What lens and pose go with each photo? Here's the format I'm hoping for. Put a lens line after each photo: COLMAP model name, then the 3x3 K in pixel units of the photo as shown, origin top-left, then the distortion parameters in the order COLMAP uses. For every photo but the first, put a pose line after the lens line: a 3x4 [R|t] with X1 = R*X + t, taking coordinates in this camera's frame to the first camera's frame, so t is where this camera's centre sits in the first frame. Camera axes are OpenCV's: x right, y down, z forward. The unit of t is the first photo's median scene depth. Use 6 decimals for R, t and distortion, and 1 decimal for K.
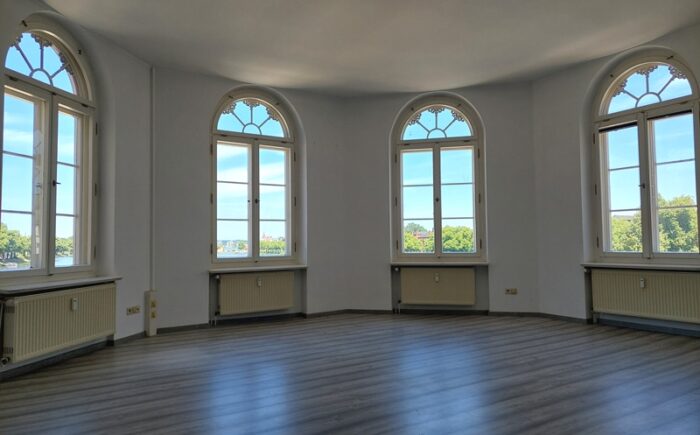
lens RADIAL K [[515.1, 0, 378.7], [0, 515.1, 217.6], [0, 0, 1]] dist [0.005095, -0.005134]
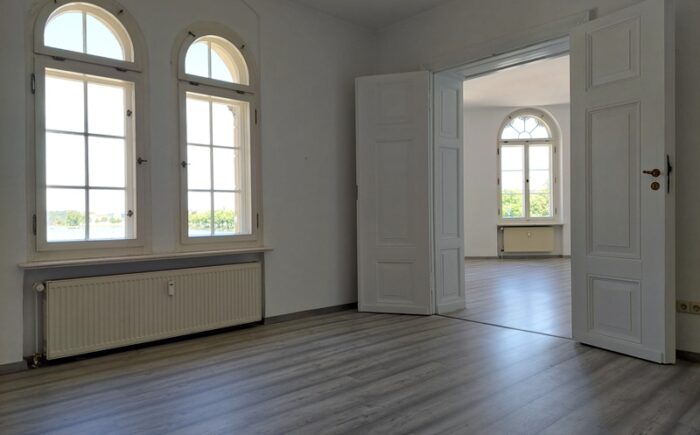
lens RADIAL K [[515.1, 0, 350.6], [0, 515.1, 212.9], [0, 0, 1]] dist [0.005095, -0.005134]
pose [[0.986648, -0.009792, 0.162571, -0.619229], [0.001400, 0.998664, 0.051655, -0.019644], [-0.162860, -0.050738, 0.985344, -0.365338]]
